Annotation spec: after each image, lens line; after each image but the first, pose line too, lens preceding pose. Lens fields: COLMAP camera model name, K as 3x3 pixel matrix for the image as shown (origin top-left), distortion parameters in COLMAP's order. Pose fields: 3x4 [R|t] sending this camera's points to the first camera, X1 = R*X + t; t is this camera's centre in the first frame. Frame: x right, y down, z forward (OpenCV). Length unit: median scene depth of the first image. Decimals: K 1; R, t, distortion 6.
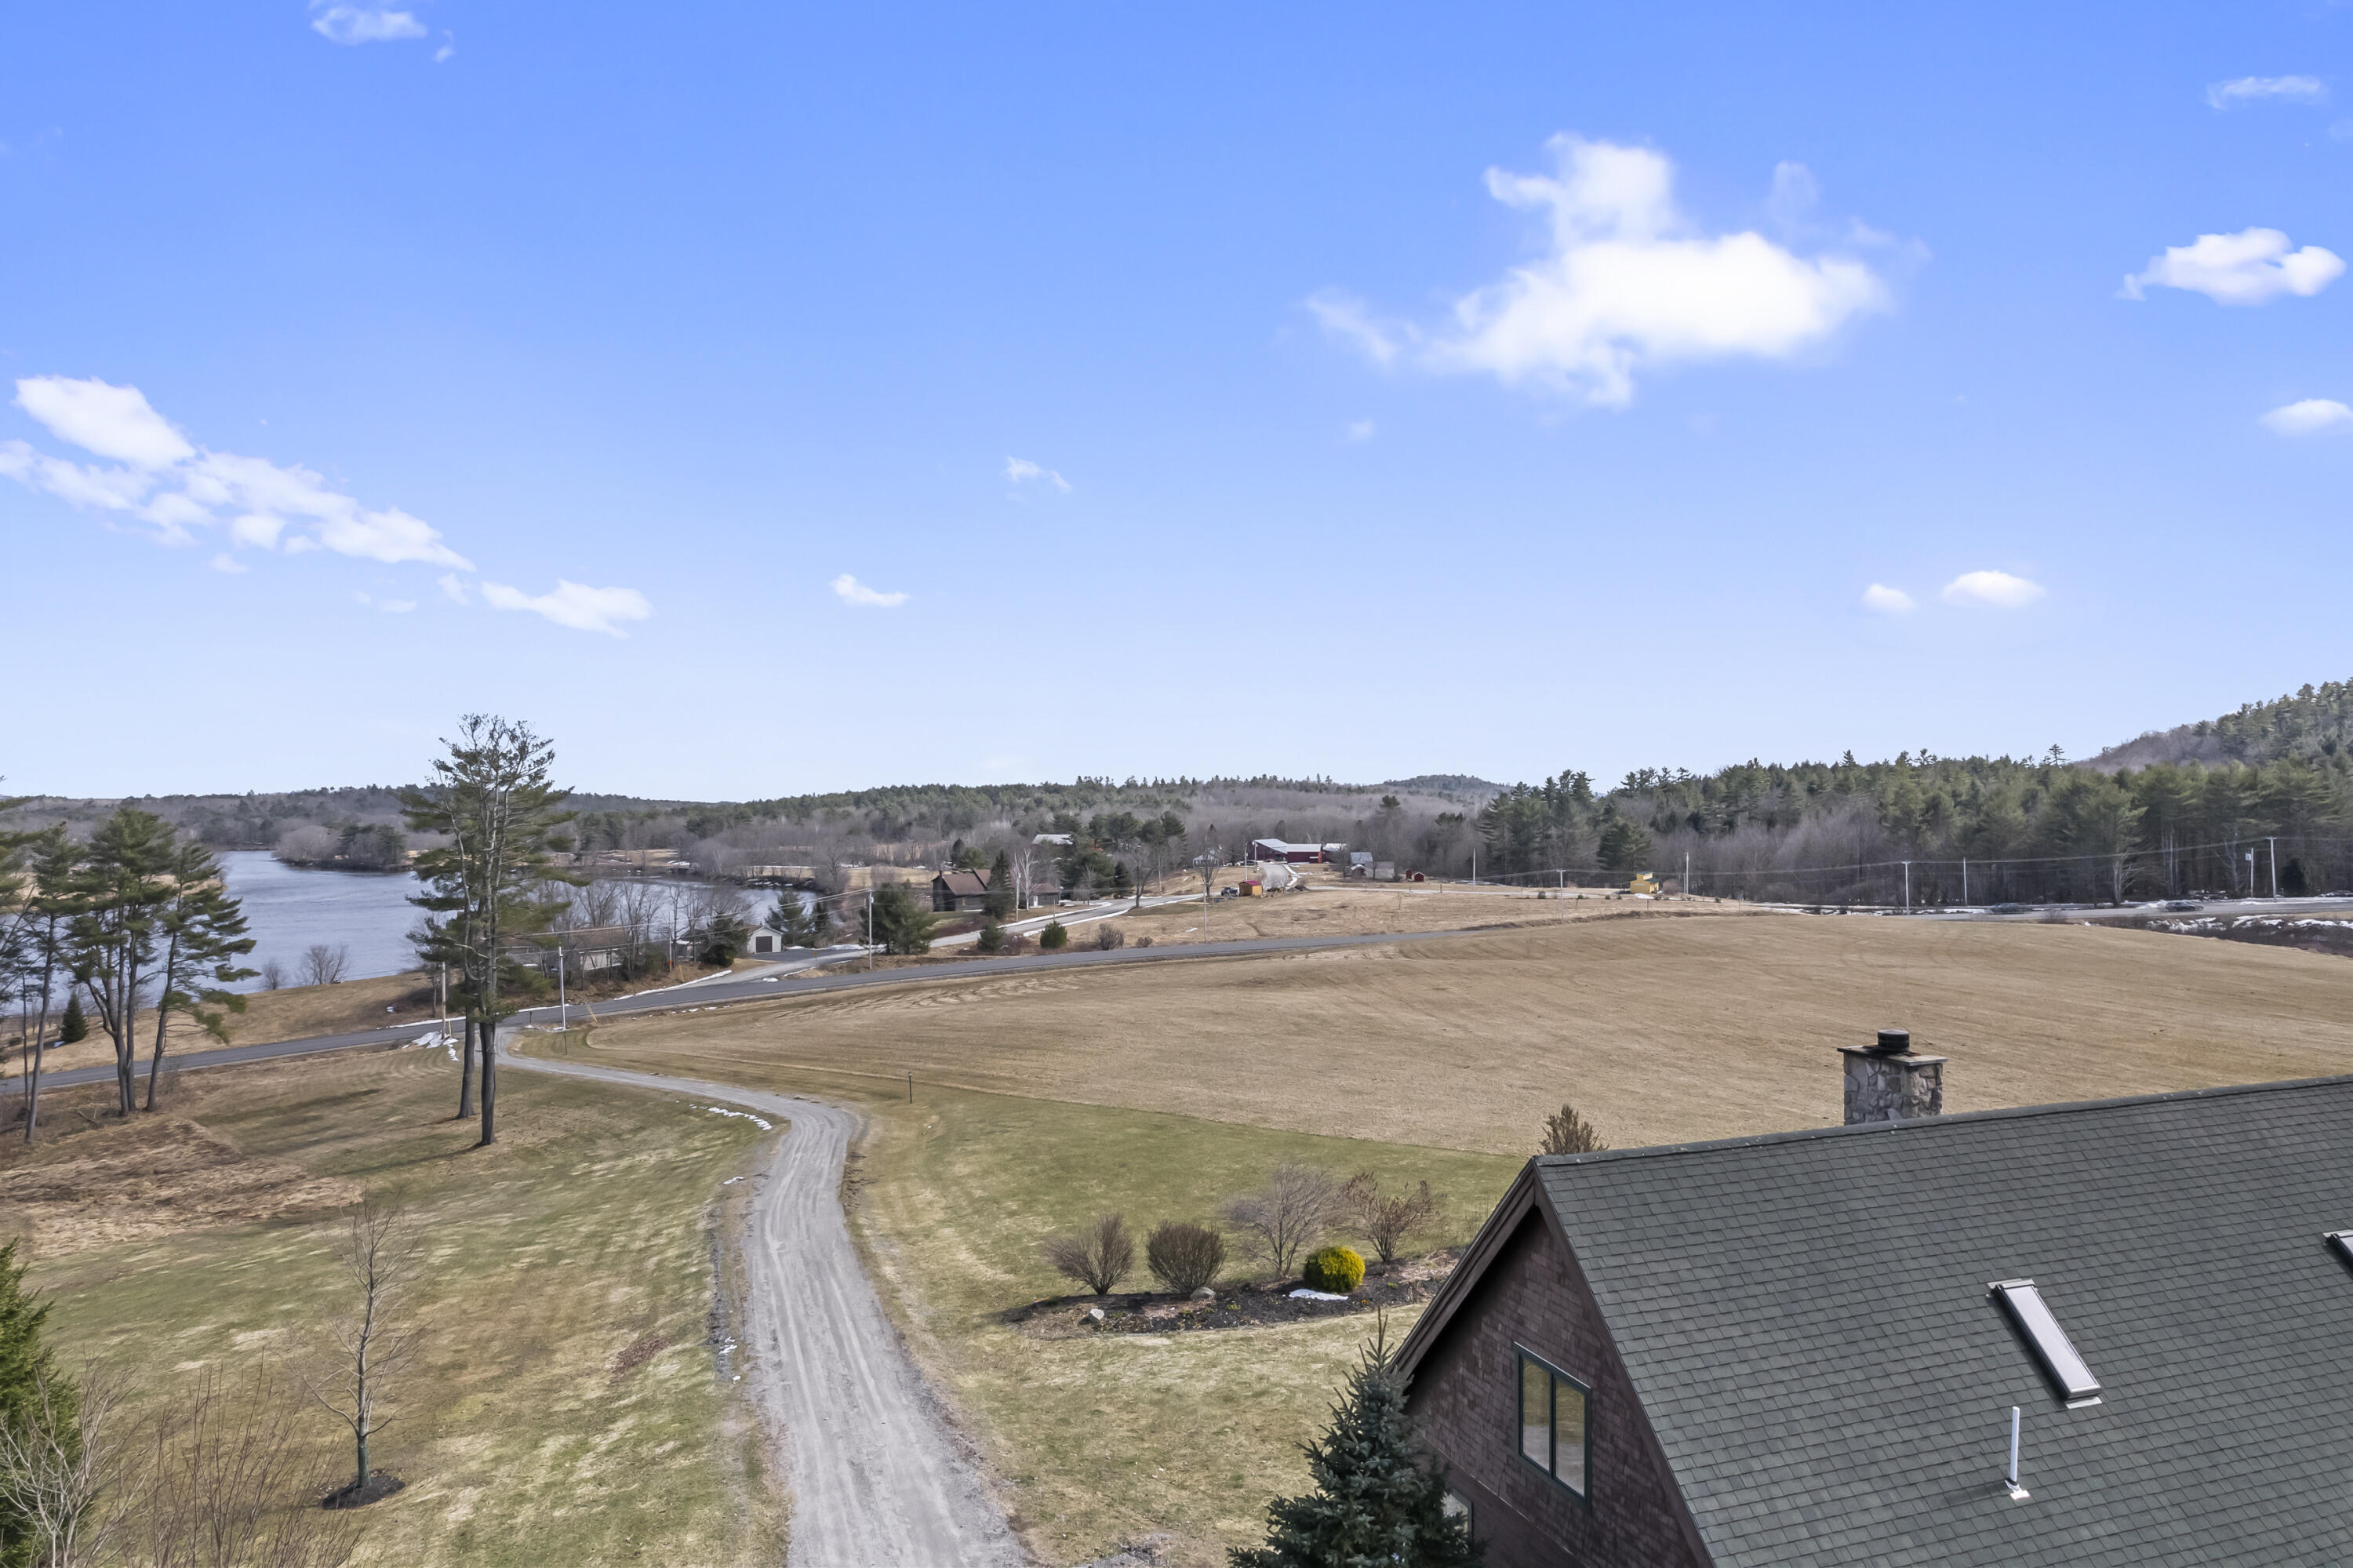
lens RADIAL K [[1511.1, 0, 1187.5], [0, 1511.1, 787.8], [0, 0, 1]] dist [-0.071116, 0.072389]
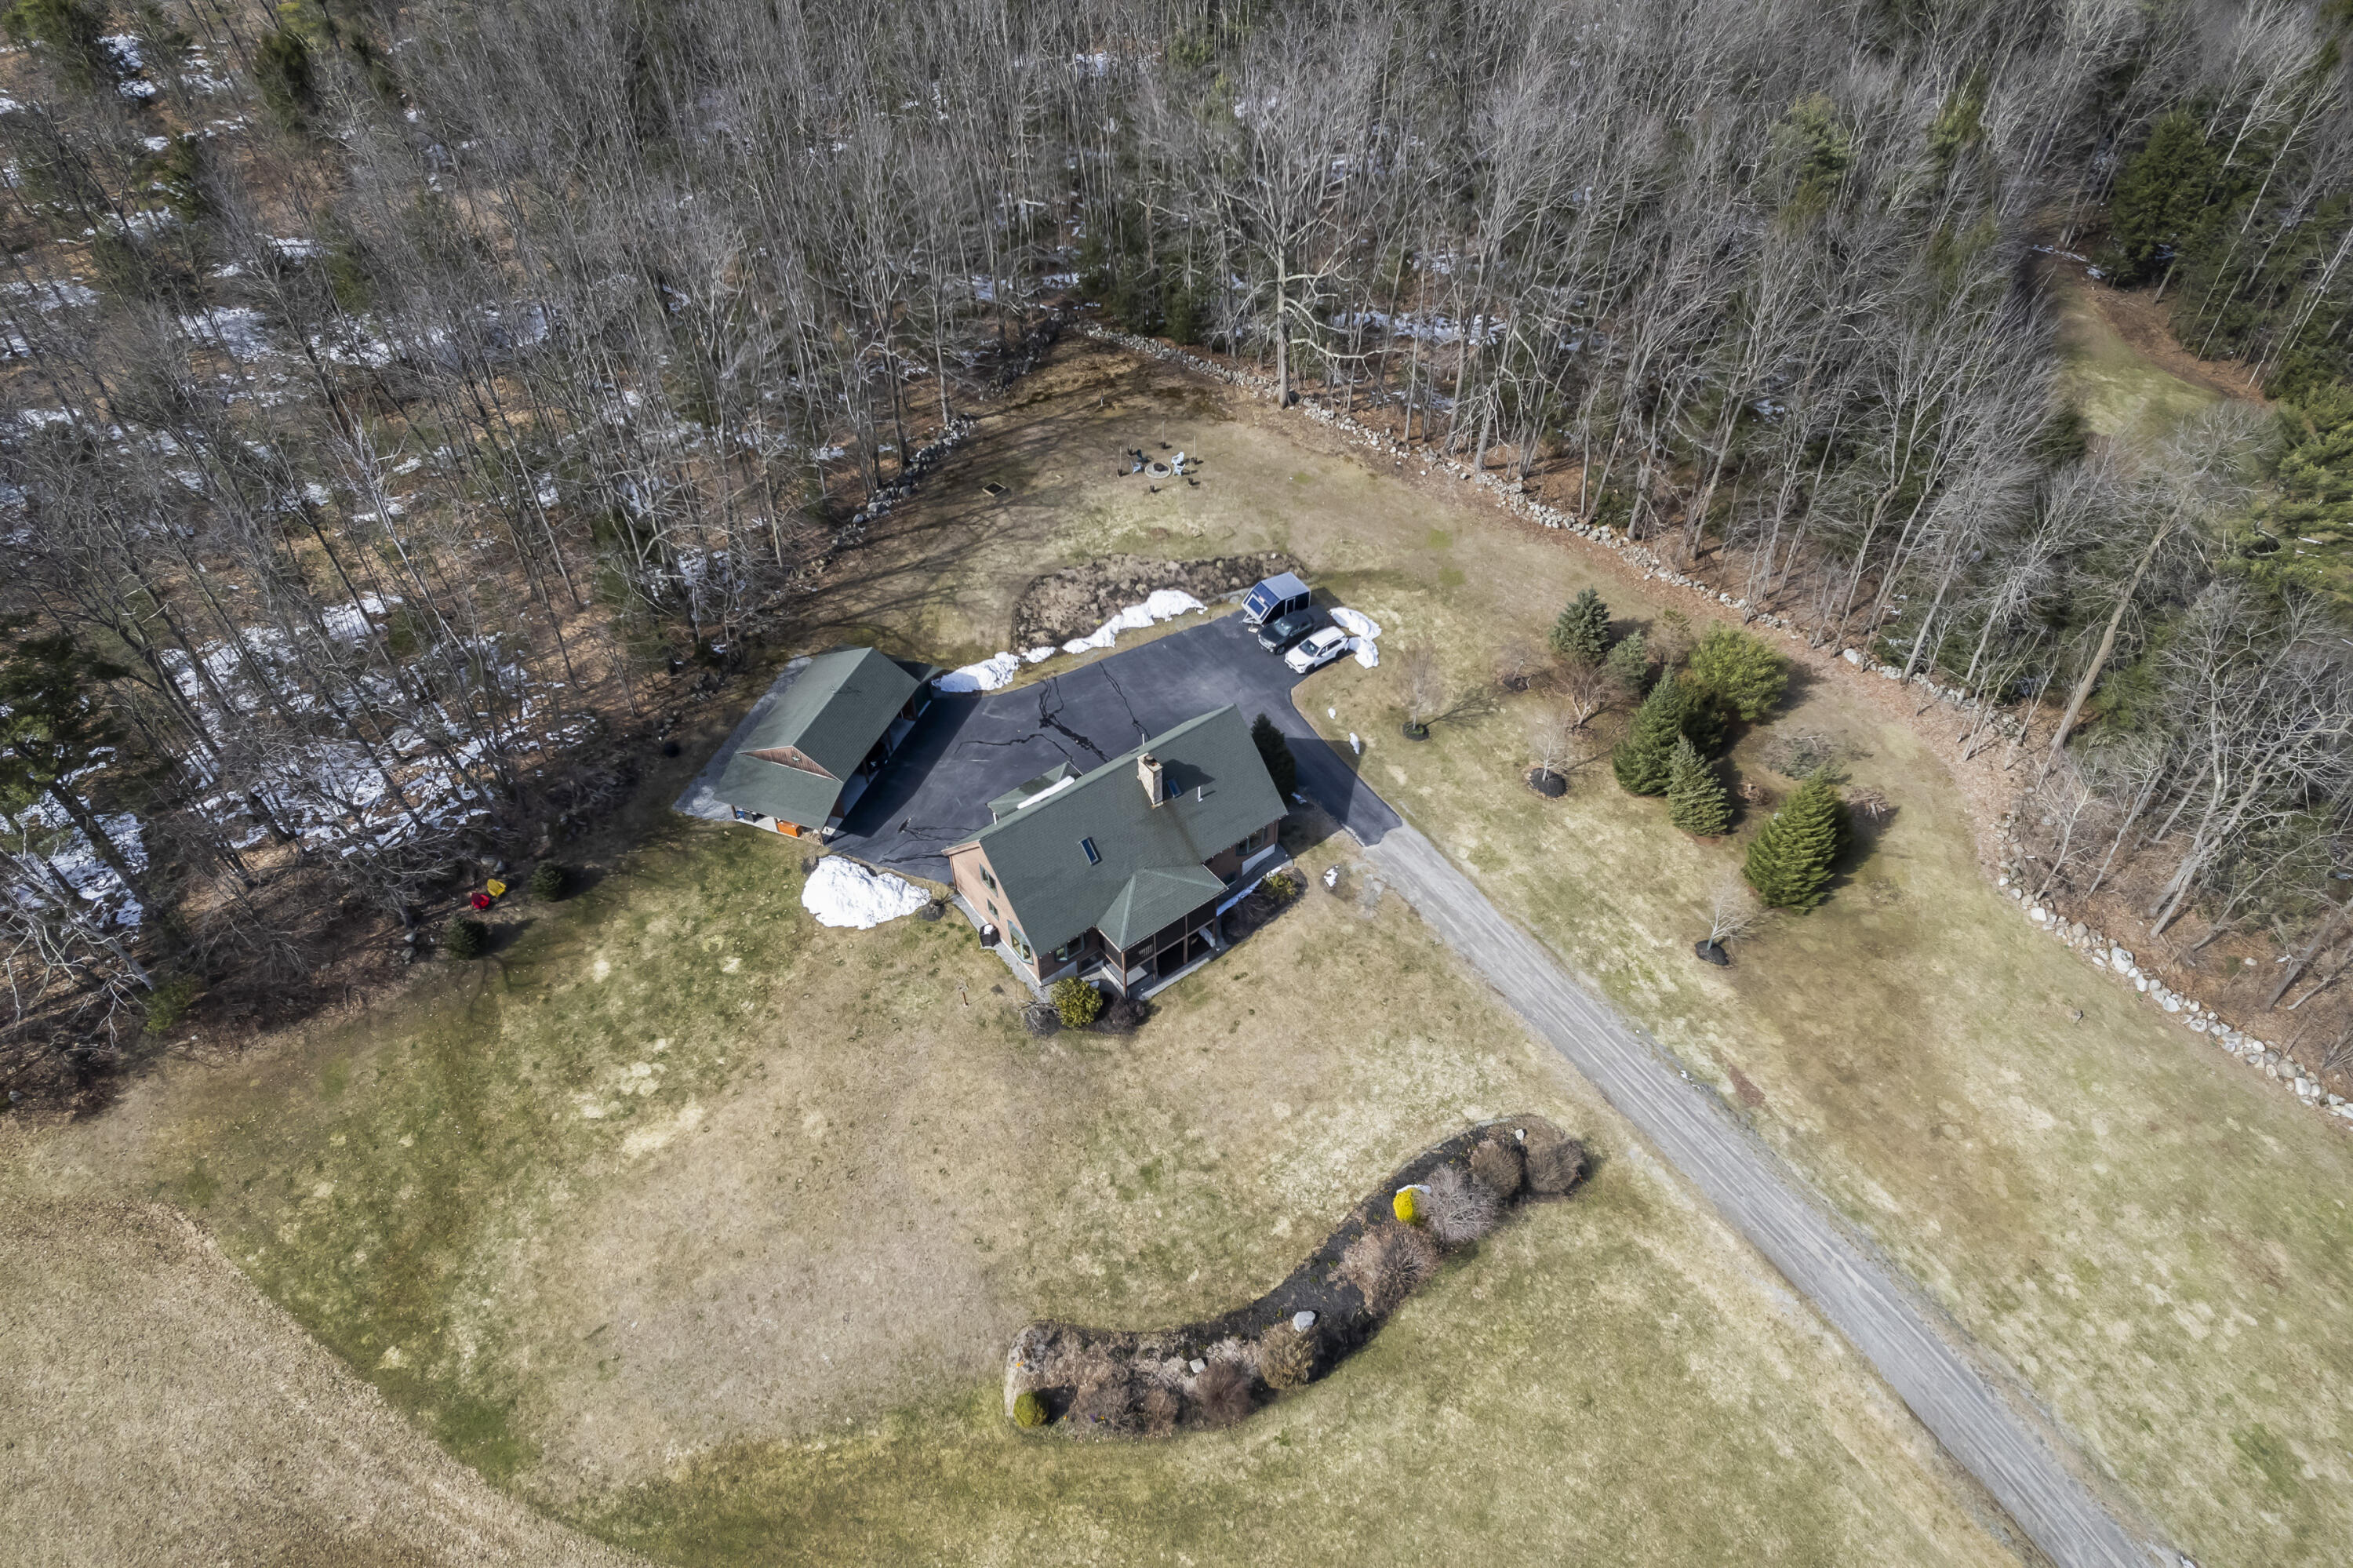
lens RADIAL K [[1511.1, 0, 1187.5], [0, 1511.1, 787.8], [0, 0, 1]] dist [-0.071116, 0.072389]
pose [[-0.951395, 0.221632, -0.213841, 0.589267], [0.012383, 0.721313, 0.692499, -1.153227], [0.307726, 0.656192, -0.688998, 1.790339]]
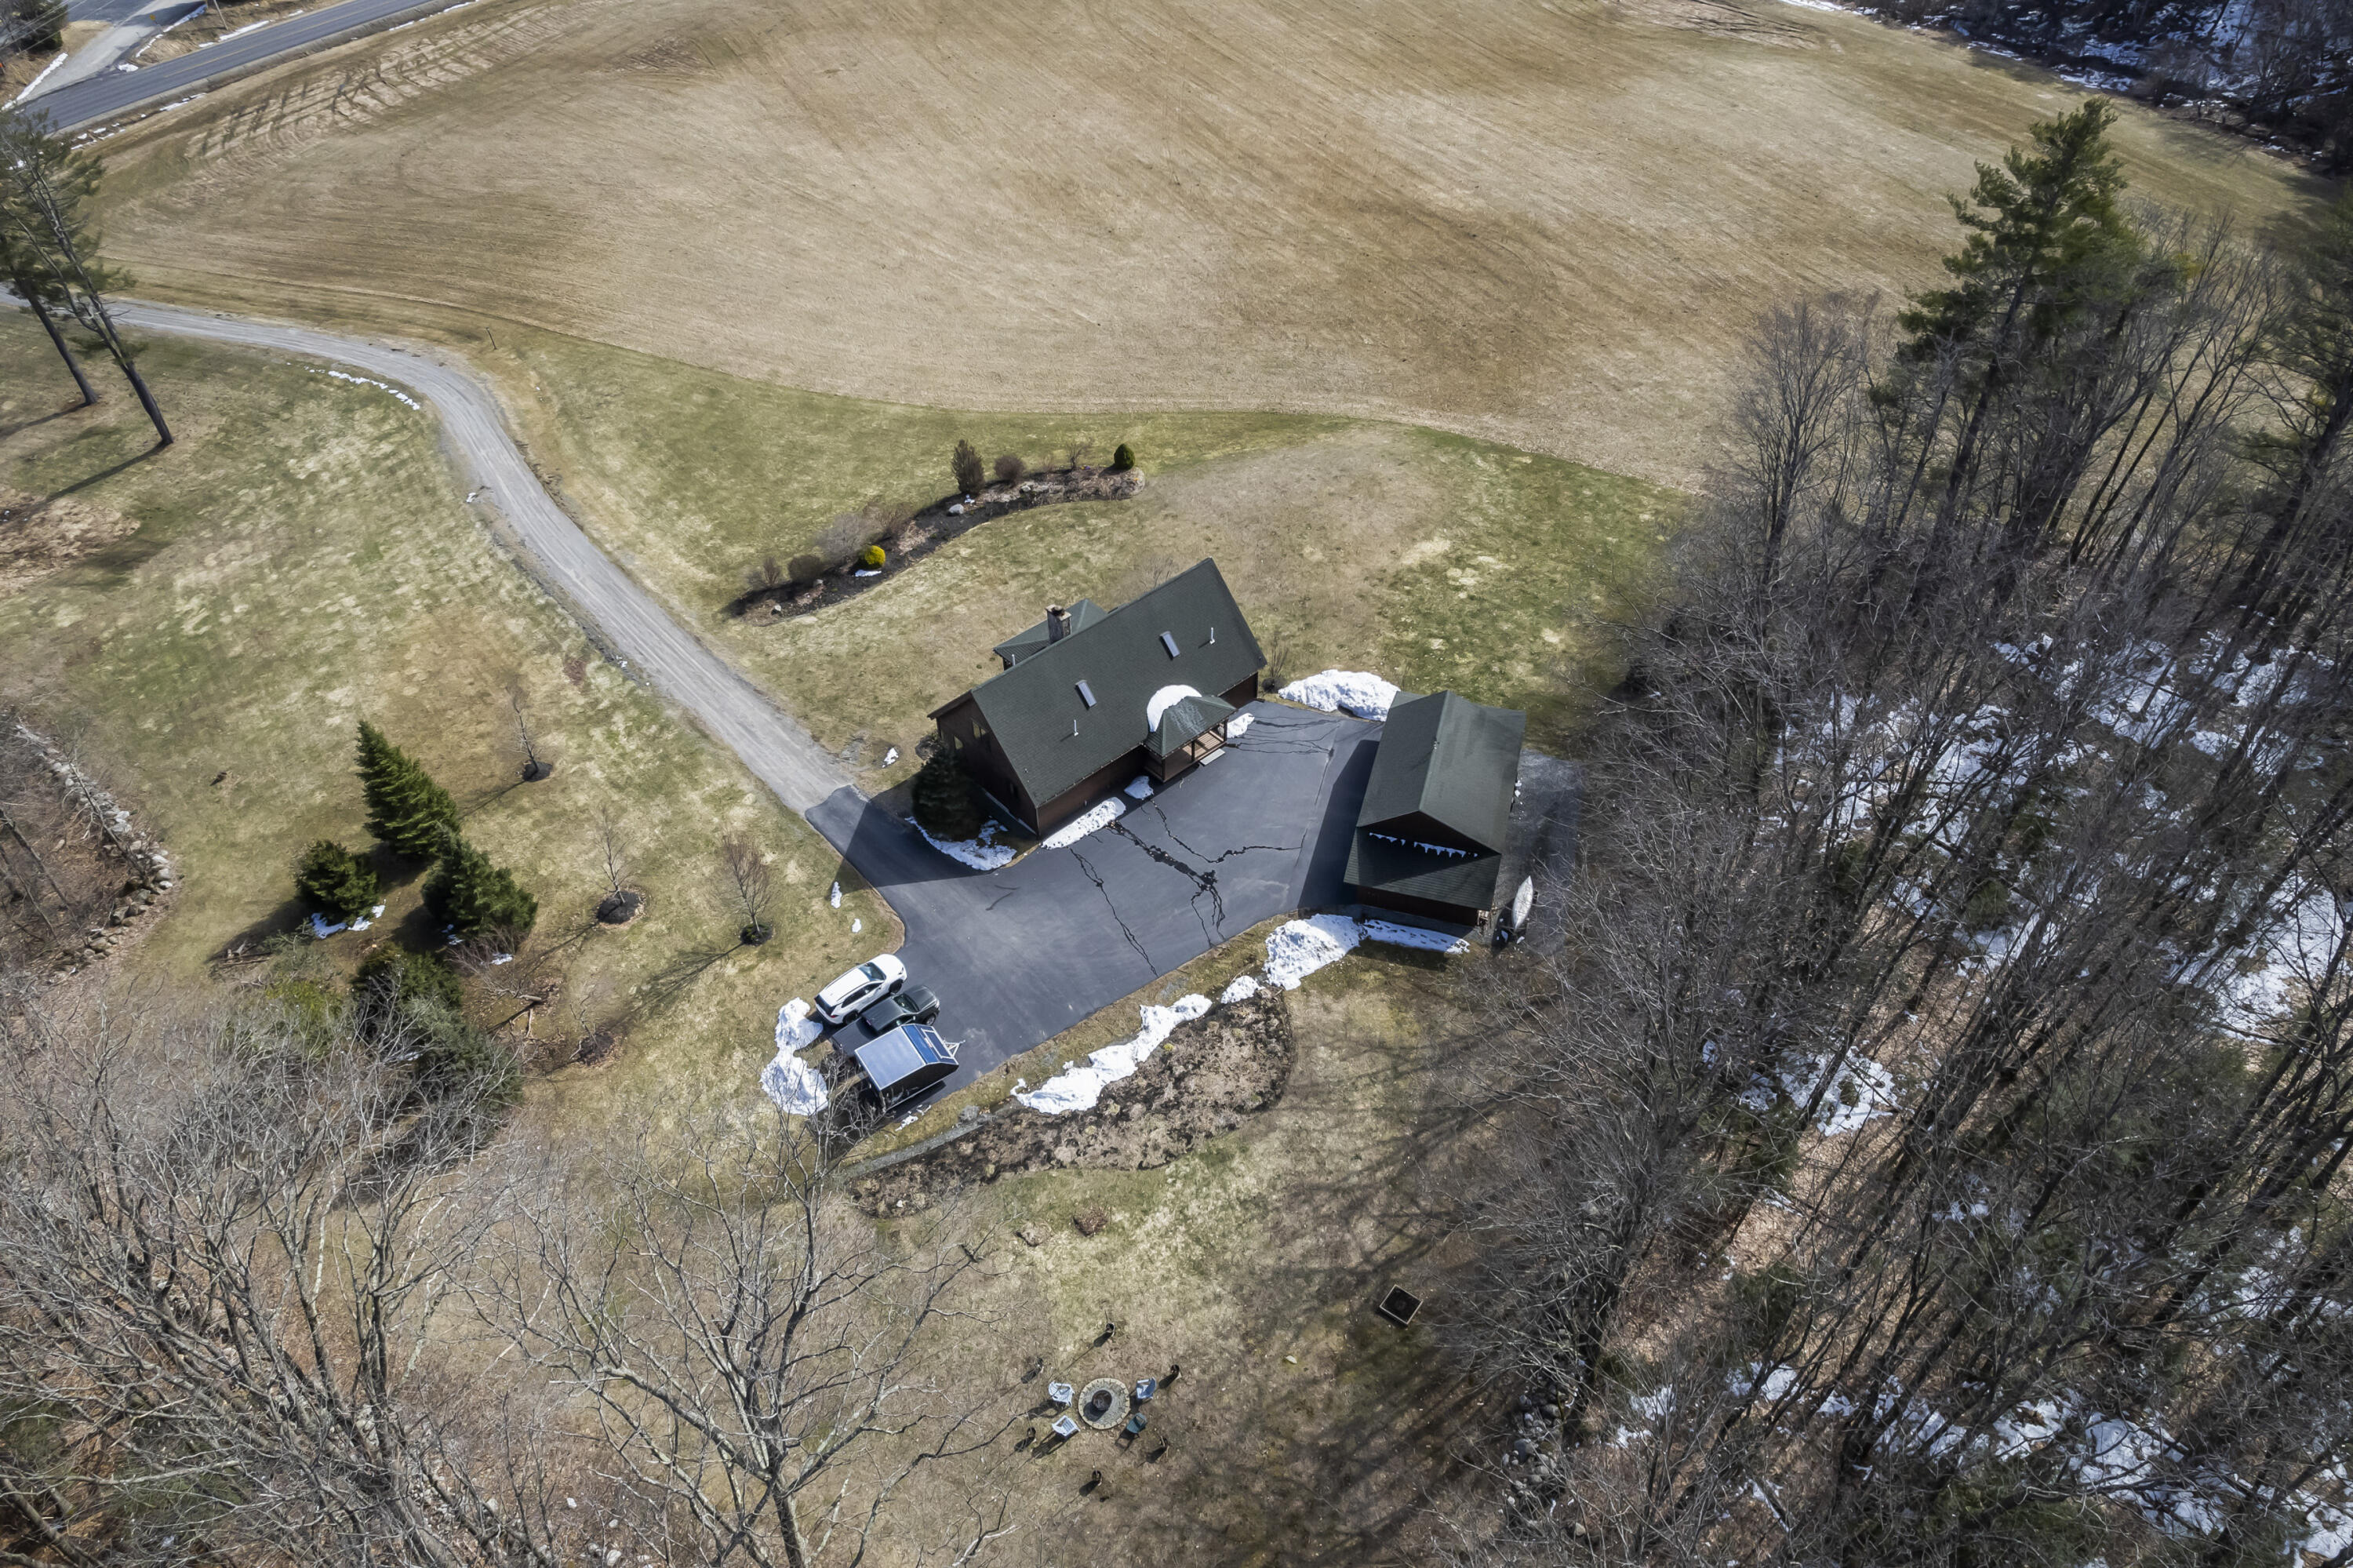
lens RADIAL K [[1511.1, 0, 1187.5], [0, 1511.1, 787.8], [0, 0, 1]] dist [-0.071116, 0.072389]
pose [[0.922006, -0.271934, 0.275601, -0.186462], [-0.002861, 0.707021, 0.707187, -1.061771], [-0.387164, -0.652819, 0.651100, -0.905507]]
